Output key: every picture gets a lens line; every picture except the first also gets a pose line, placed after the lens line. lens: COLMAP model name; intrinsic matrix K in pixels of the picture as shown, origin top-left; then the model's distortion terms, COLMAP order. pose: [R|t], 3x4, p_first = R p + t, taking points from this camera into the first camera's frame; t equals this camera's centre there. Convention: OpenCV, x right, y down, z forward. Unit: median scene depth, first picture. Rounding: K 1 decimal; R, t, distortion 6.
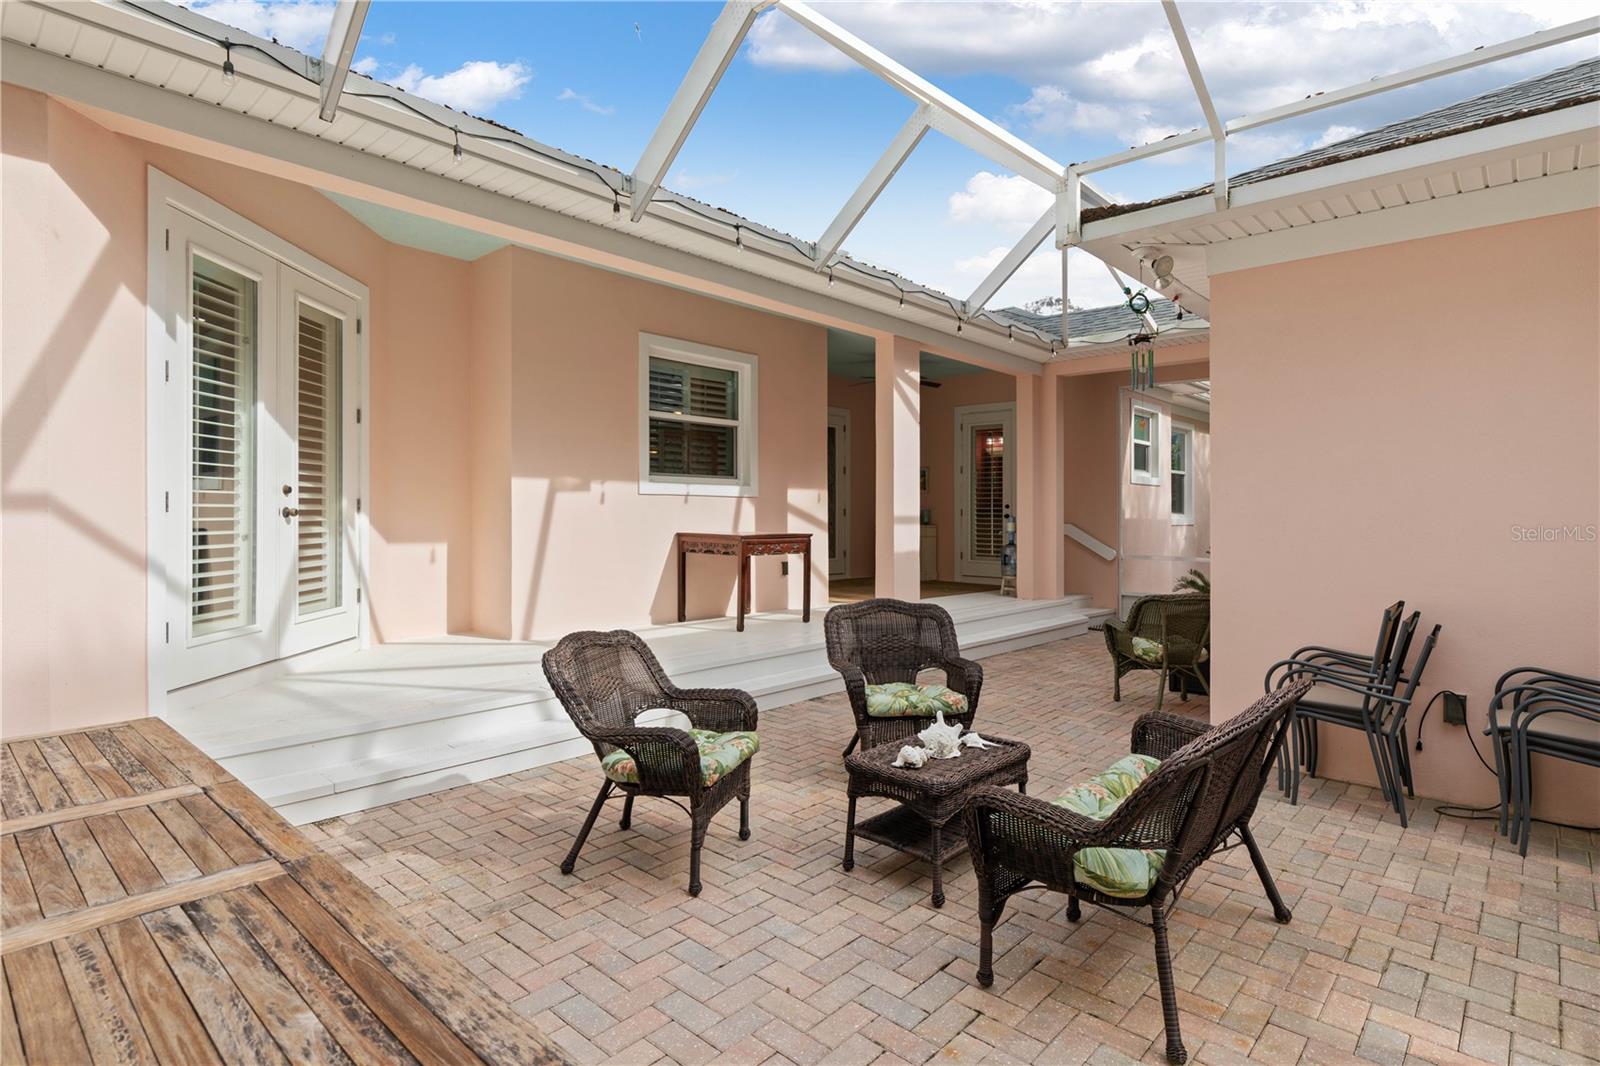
lens RADIAL K [[818.2, 0, 801.8], [0, 818.2, 524.4], [0, 0, 1]] dist [0.000494, 0.000026]
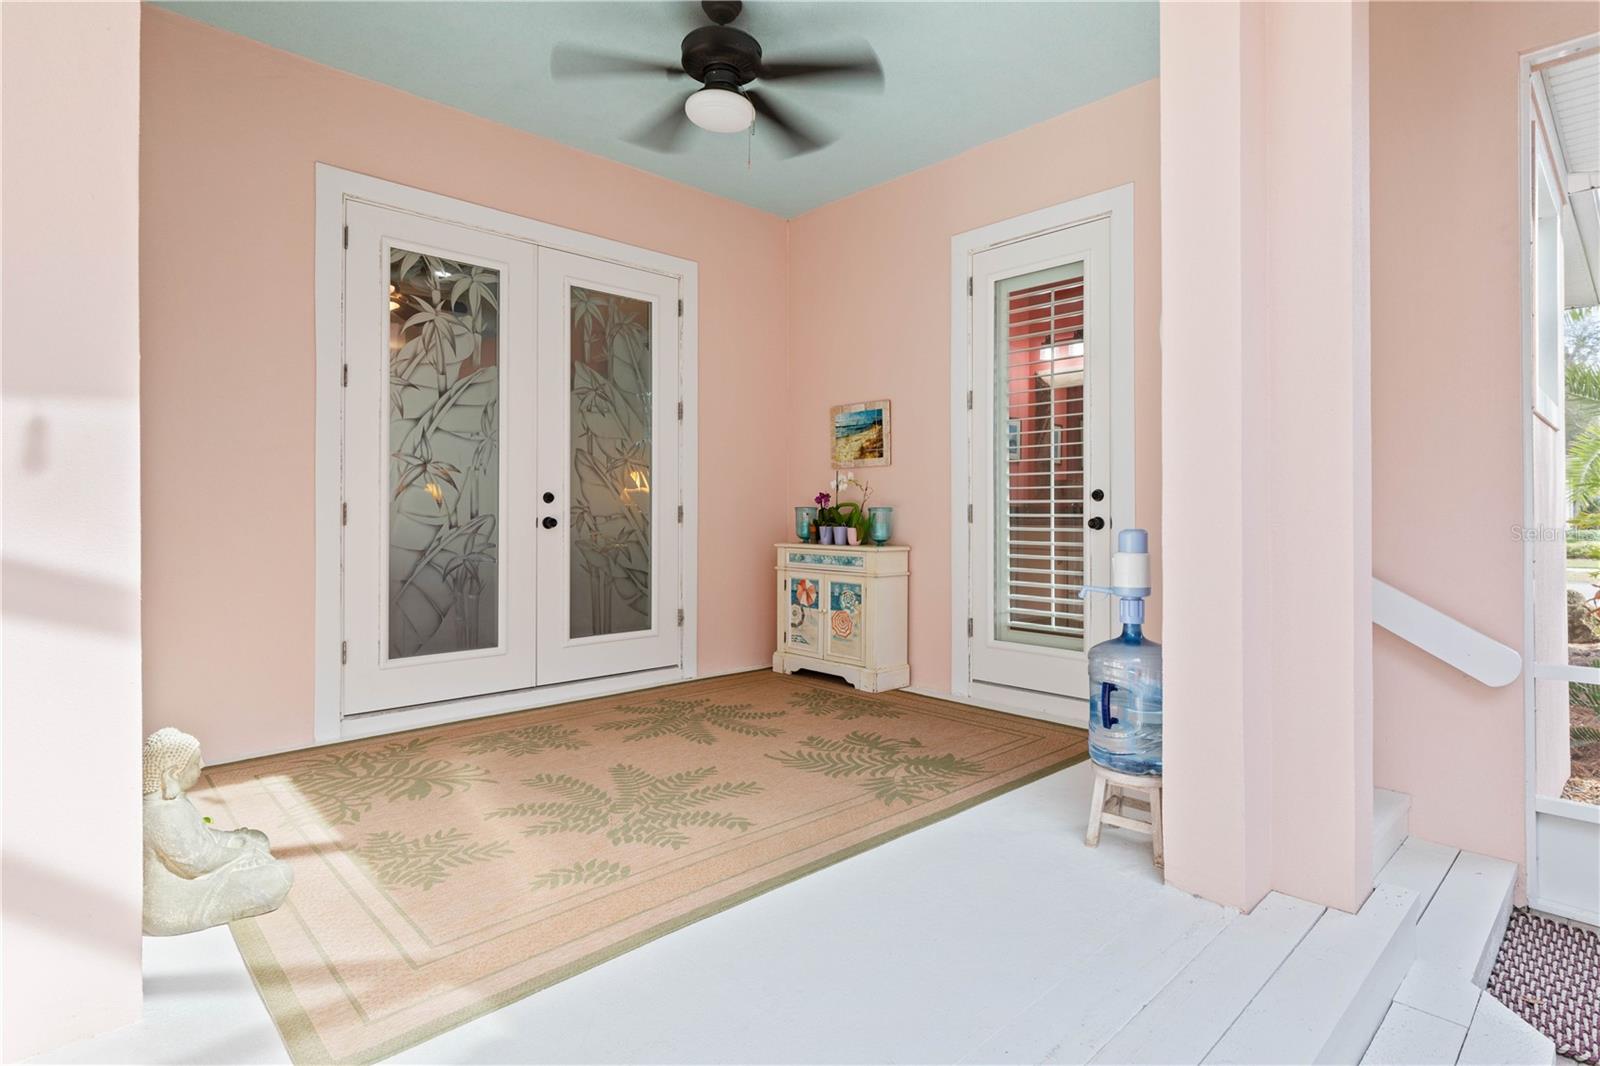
lens RADIAL K [[818.2, 0, 798.2], [0, 818.2, 525.4], [0, 0, 1]] dist [0.000494, 0.000026]
pose [[0.997323, -0.003046, -0.073060, 0.143623], [0.002897, 0.999994, -0.002142, -0.008468], [0.073066, 0.001925, 0.997325, 0.618338]]
